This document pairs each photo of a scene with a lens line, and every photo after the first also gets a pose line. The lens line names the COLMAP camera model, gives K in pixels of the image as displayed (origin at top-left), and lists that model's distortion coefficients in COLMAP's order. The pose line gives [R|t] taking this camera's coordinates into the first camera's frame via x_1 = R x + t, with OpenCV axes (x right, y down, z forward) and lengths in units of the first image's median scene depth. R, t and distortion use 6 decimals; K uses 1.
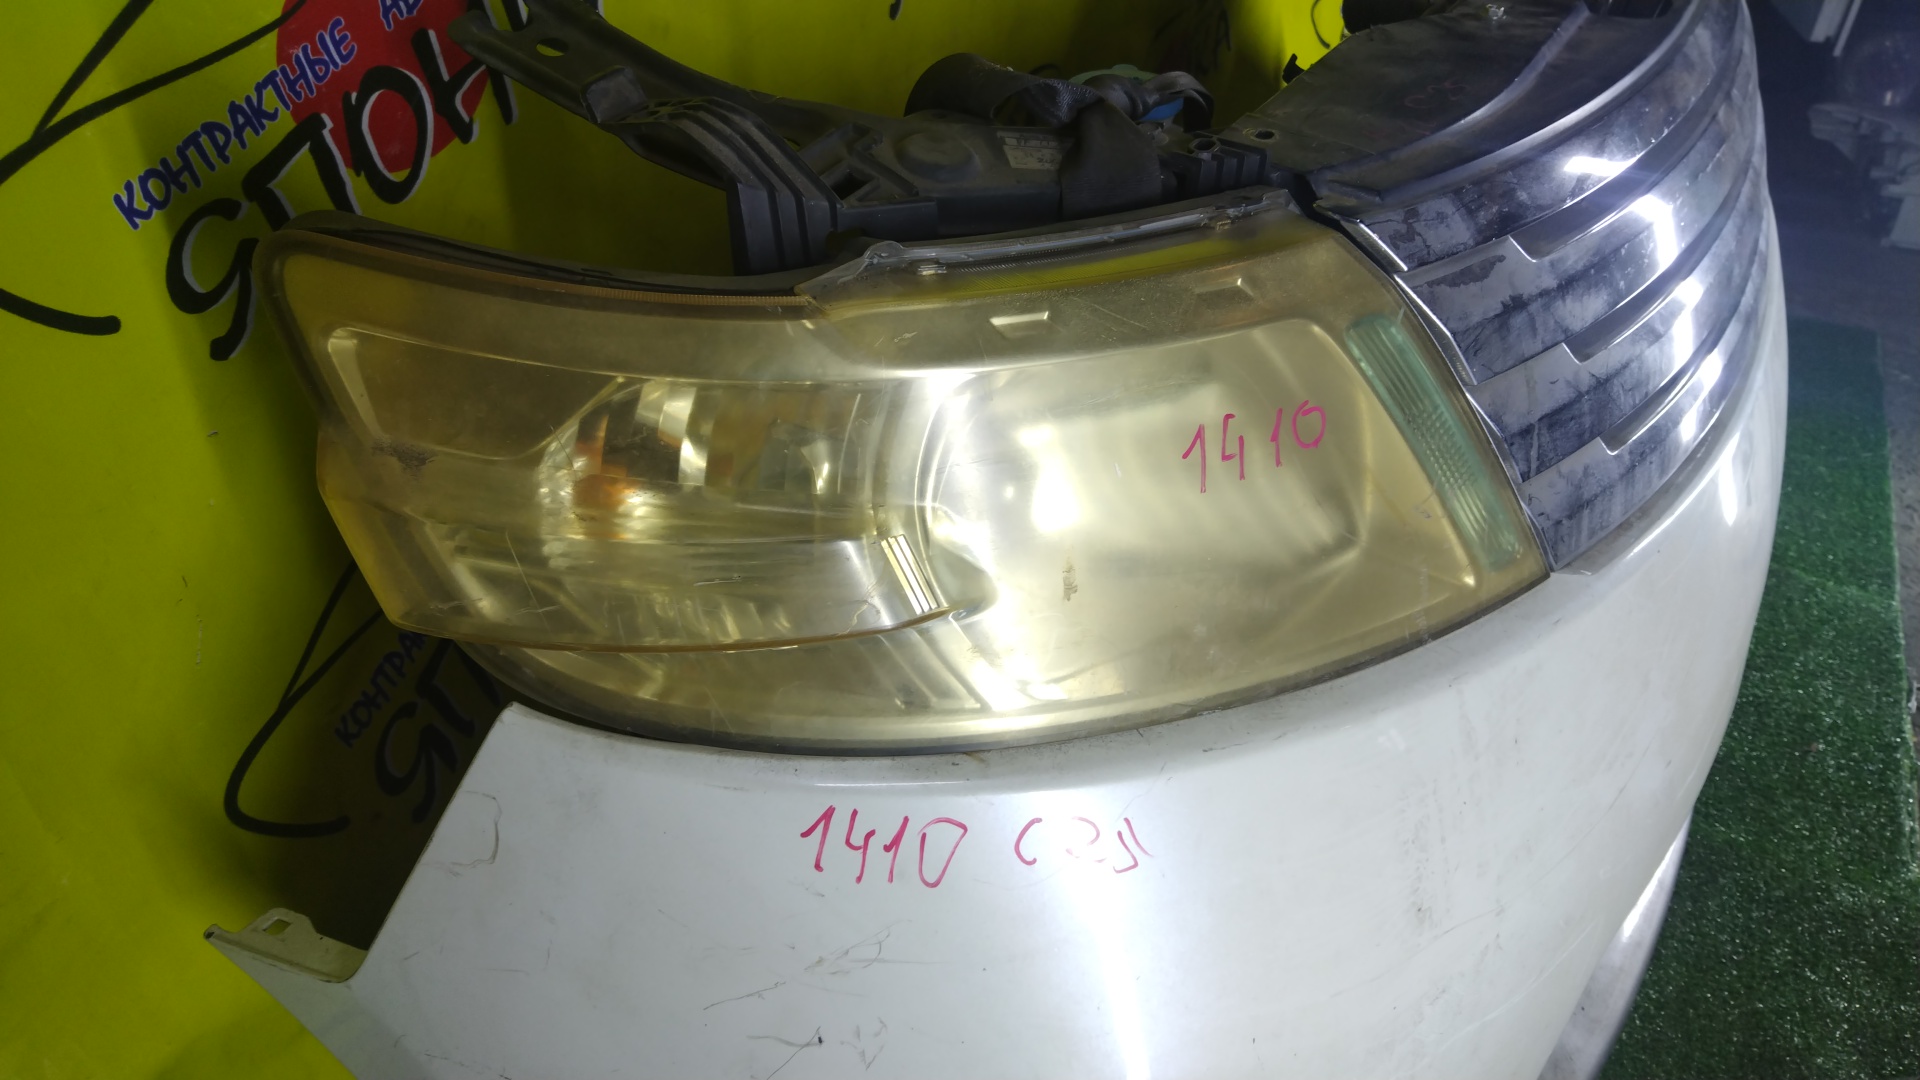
lens RADIAL K [[1297.3, 0, 957.1], [0, 1297.3, 547.2], [0, 0, 1]] dist [-0.013394, 0.016896]
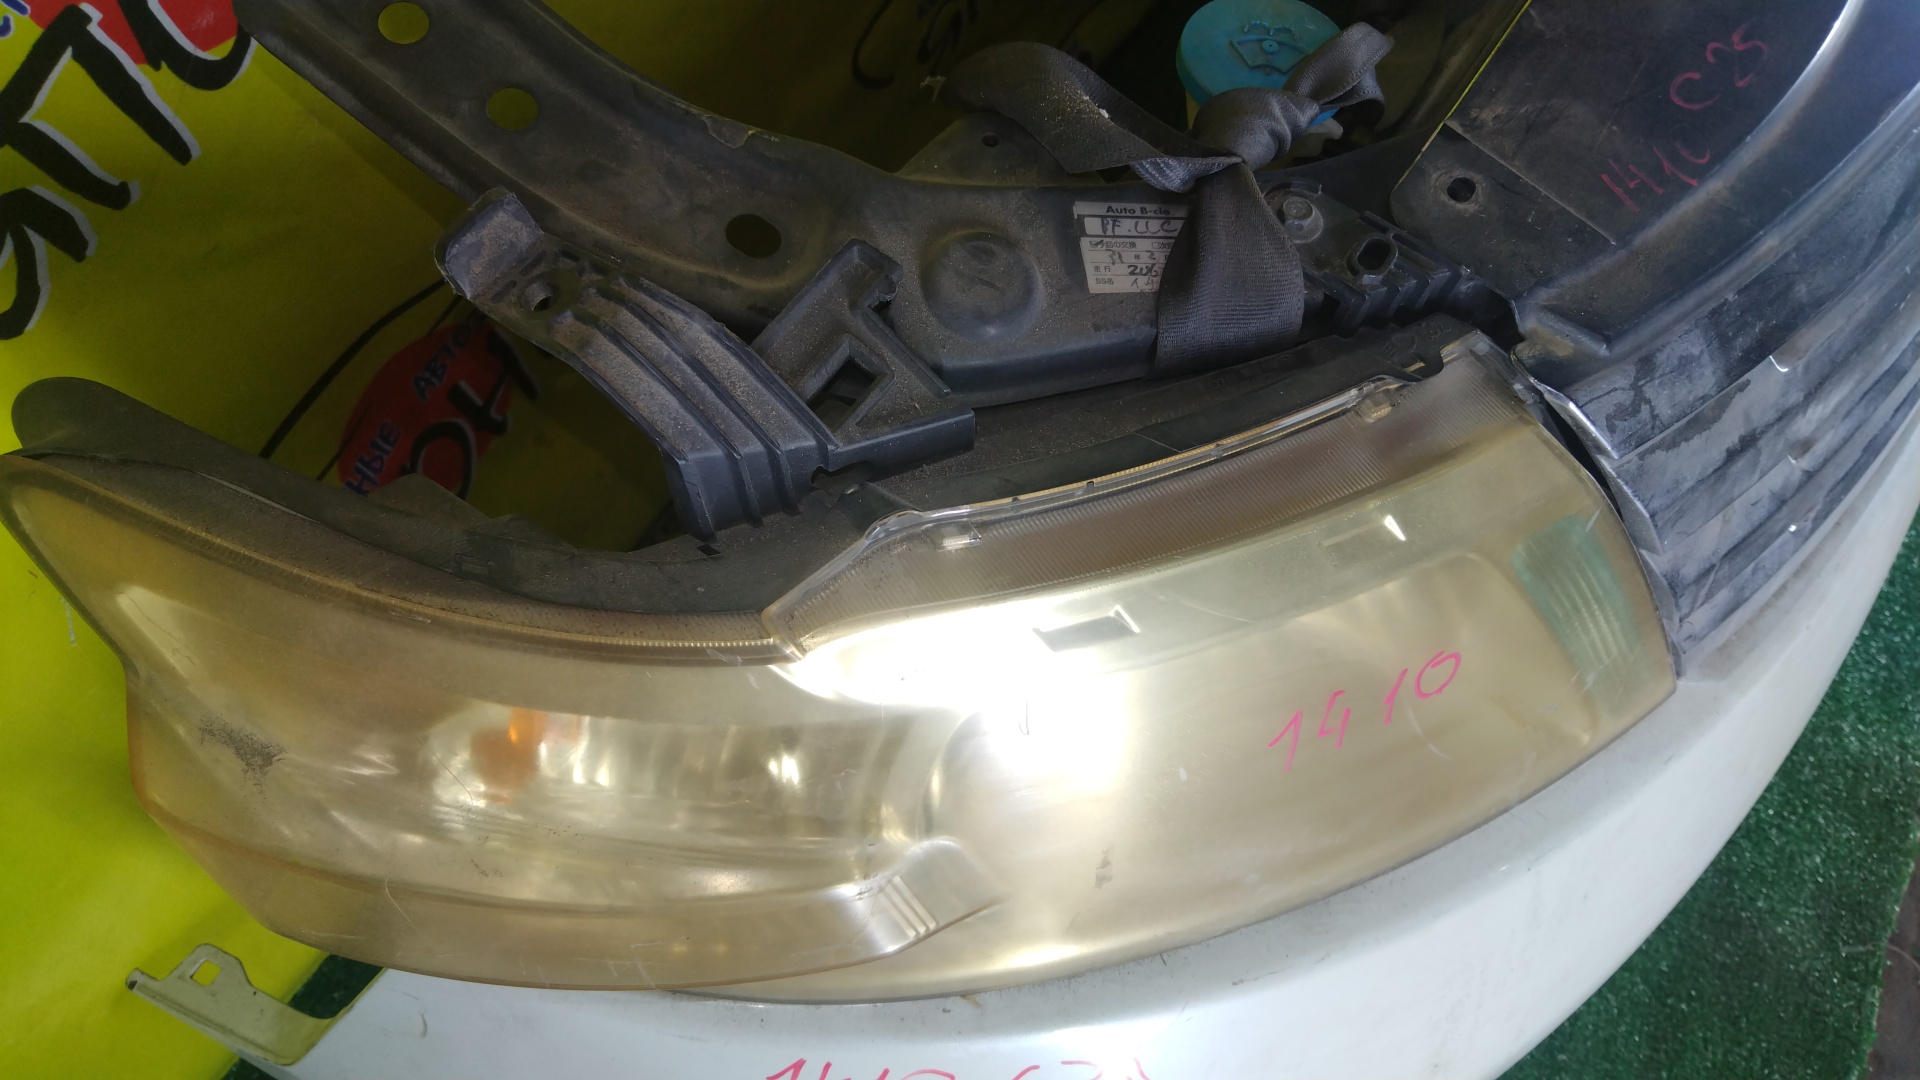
lens RADIAL K [[1297.3, 0, 960.5], [0, 1297.3, 536.6], [0, 0, 1]] dist [-0.013394, 0.016896]
pose [[0.997204, 0.073356, 0.014282, -0.025413], [-0.072876, 0.912137, 0.403354, -0.433165], [0.016561, -0.403267, 0.914932, 0.310665]]
